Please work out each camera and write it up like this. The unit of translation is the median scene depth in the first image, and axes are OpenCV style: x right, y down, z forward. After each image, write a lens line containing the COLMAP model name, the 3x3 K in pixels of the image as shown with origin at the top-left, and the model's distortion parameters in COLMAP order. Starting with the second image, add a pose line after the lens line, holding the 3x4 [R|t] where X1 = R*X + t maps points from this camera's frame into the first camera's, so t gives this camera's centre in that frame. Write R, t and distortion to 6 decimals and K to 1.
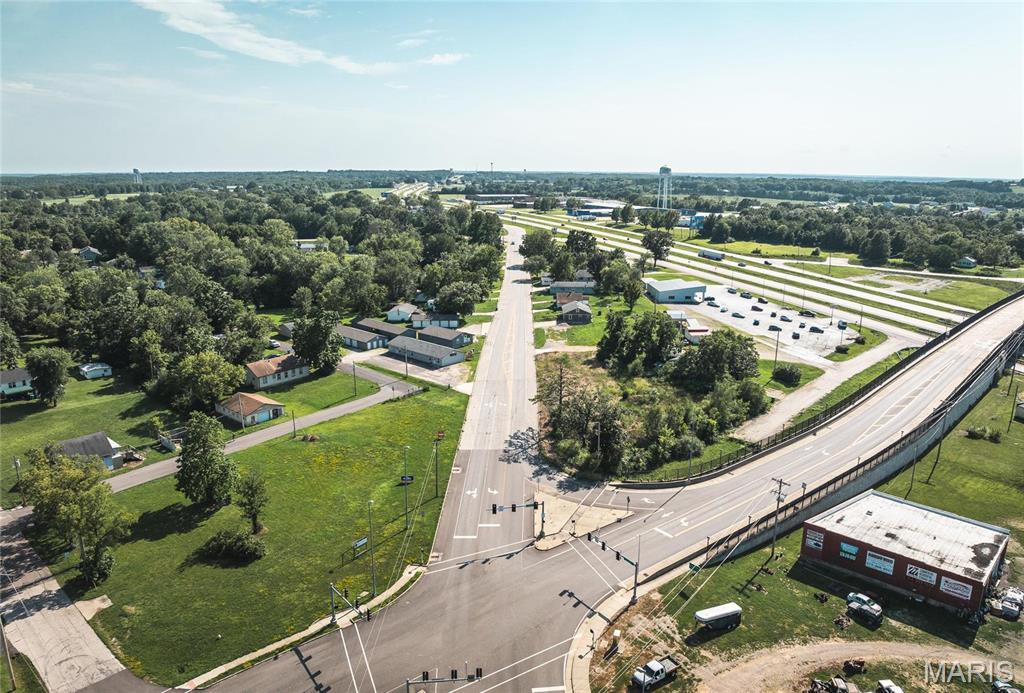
lens RADIAL K [[723.1, 0, 512.0], [0, 723.1, 346.5], [0, 0, 1]] dist [-0.030169, -0.002438]
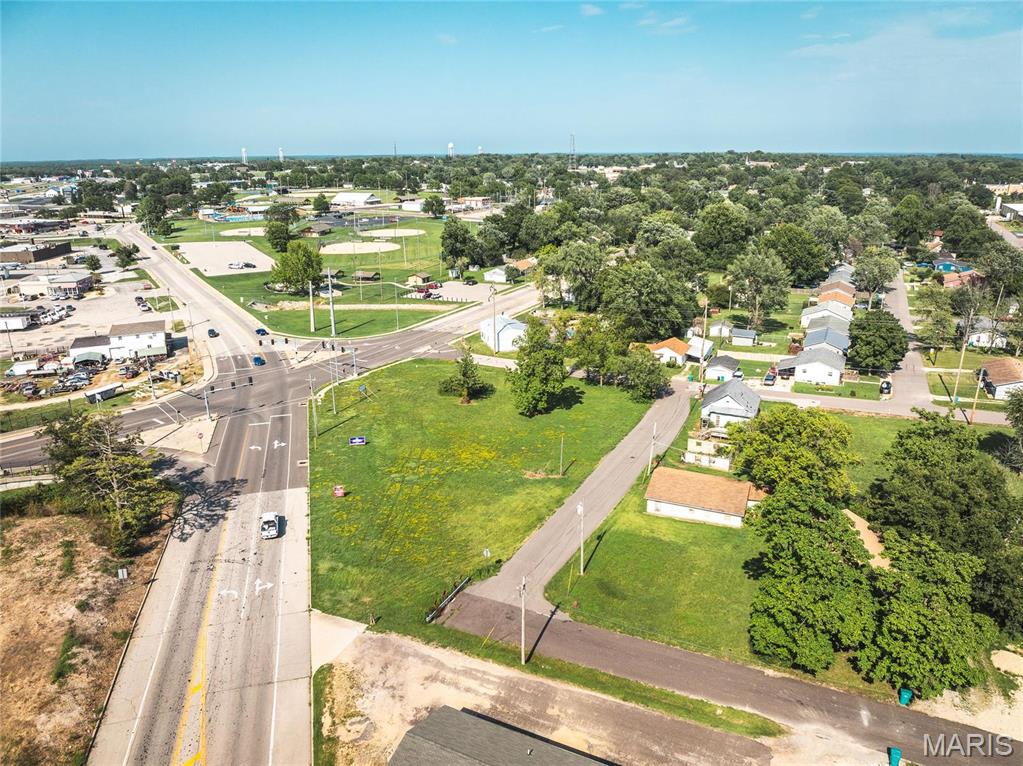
lens RADIAL K [[718.1, 0, 516.4], [0, 718.1, 383.5], [0, 0, 1]] dist [-0.038877, 0.009673]
pose [[-0.953486, 0.090521, -0.287524, -0.074353], [-0.074784, 0.852987, 0.516547, -0.299805], [0.292012, 0.514022, -0.806542, 1.510305]]
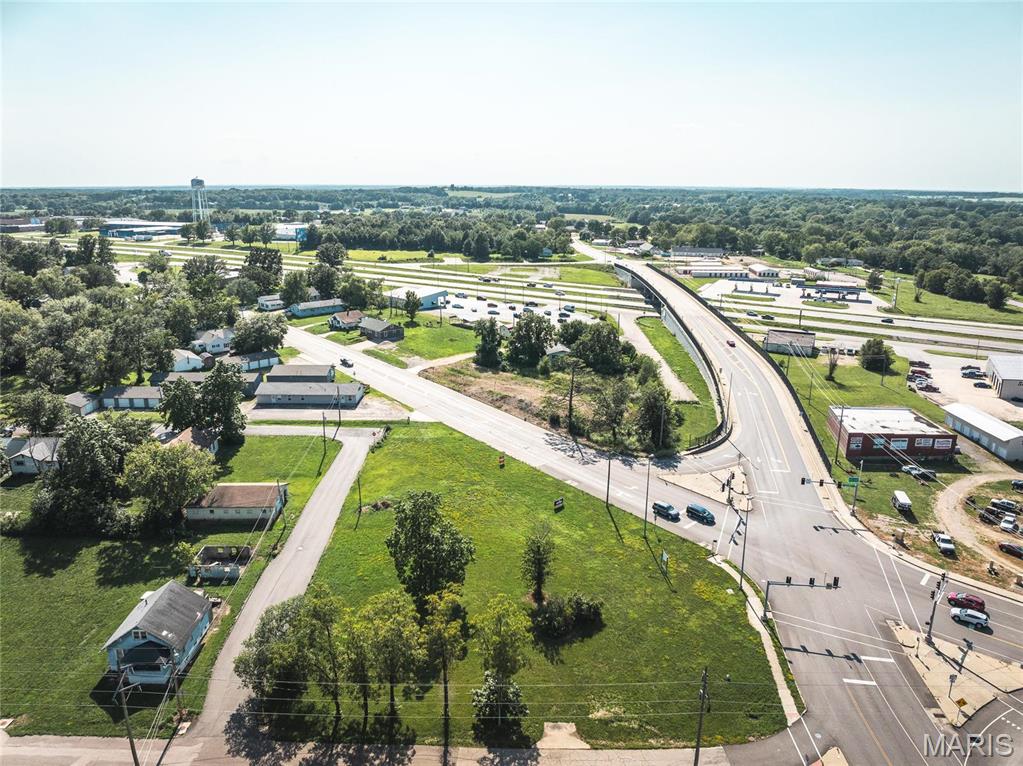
lens RADIAL K [[718.1, 0, 516.4], [0, 718.1, 383.5], [0, 0, 1]] dist [-0.038877, 0.009673]
pose [[0.731957, -0.190053, 0.654308, -0.687966], [0.166195, 0.981105, 0.099058, -0.068824], [-0.660771, 0.036236, 0.749712, 0.275281]]
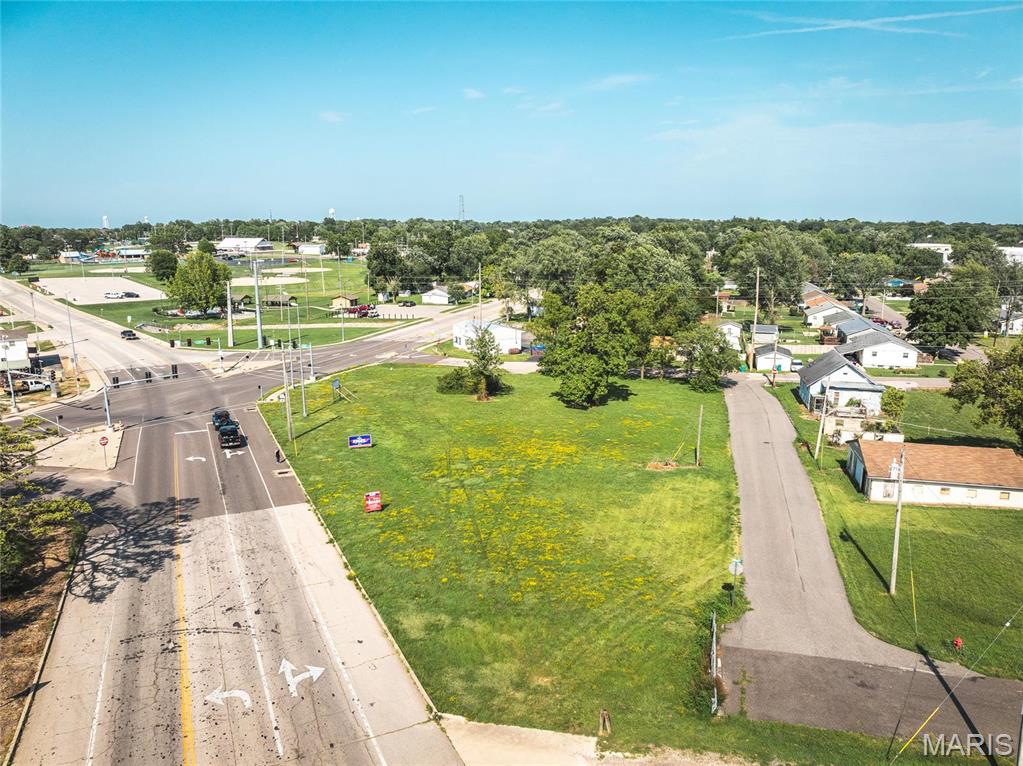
lens RADIAL K [[718.1, 0, 516.4], [0, 718.1, 383.5], [0, 0, 1]] dist [-0.038877, 0.009673]
pose [[-0.889561, 0.091918, -0.447473, -0.003701], [-0.116008, 0.901981, 0.415900, -0.095927], [0.441841, 0.421879, -0.791704, 1.301608]]
